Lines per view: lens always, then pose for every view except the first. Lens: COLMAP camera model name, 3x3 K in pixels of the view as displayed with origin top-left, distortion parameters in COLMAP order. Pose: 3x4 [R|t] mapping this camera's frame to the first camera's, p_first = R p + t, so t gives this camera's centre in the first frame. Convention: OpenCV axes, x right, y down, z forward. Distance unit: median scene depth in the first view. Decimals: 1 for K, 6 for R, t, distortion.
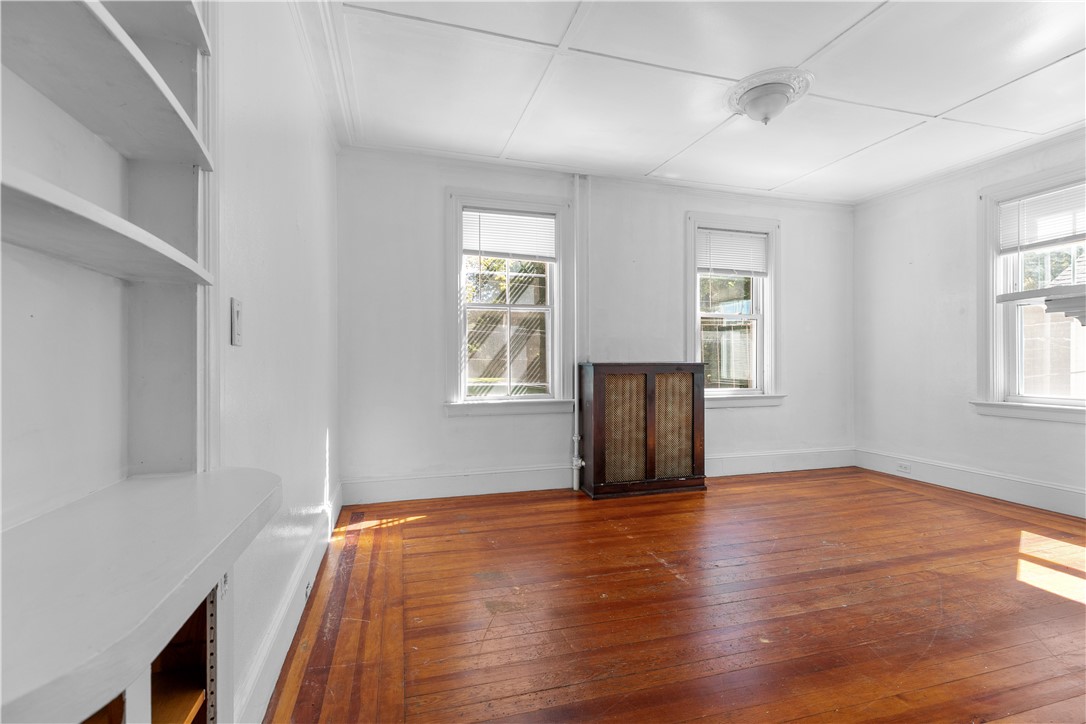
lens RADIAL K [[496.6, 0, 544.7], [0, 496.6, 361.1], [0, 0, 1]] dist [0.010314, 0.000159]
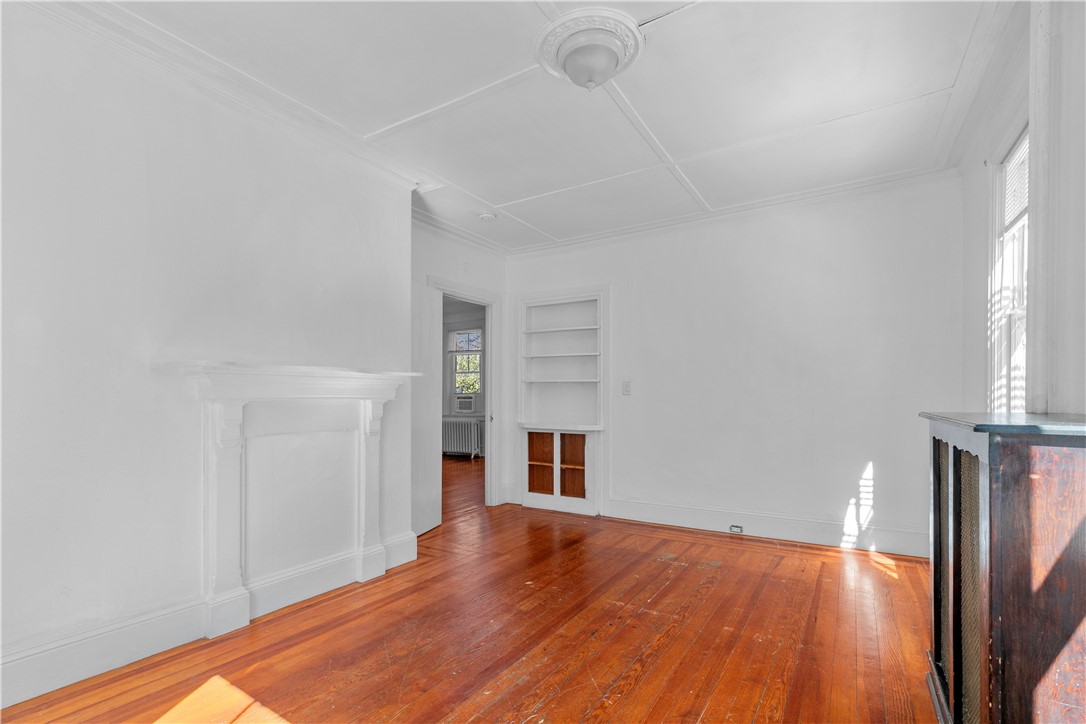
lens RADIAL K [[496.6, 0, 528.4], [0, 496.6, 397.8], [0, 0, 1]] dist [0.010314, 0.000159]
pose [[-0.766717, 0.004848, -0.641967, 0.946383], [0.001203, 0.999981, 0.006115, -0.017895], [0.641984, 0.003916, -0.766708, 1.441334]]
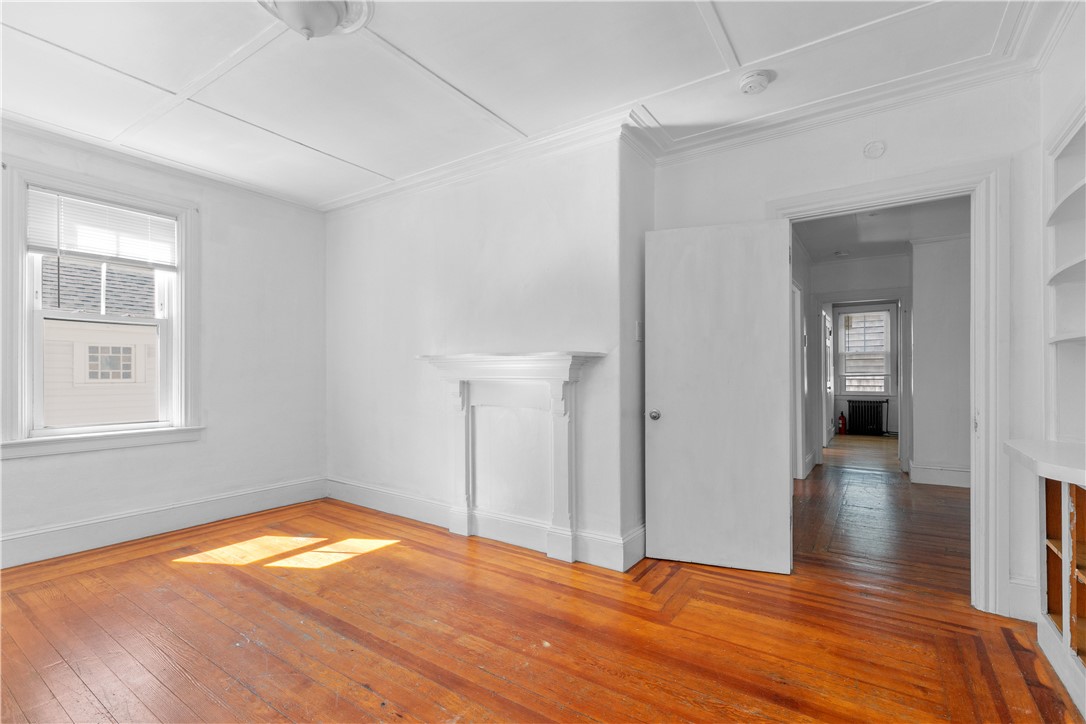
lens RADIAL K [[496.6, 0, 543.1], [0, 496.6, 368.6], [0, 0, 1]] dist [0.010314, 0.000159]
pose [[-0.629463, 0.012807, 0.776925, -0.271592], [0.003051, 0.999897, -0.014011, -0.018820], [-0.777024, -0.006449, -0.629438, 1.117800]]
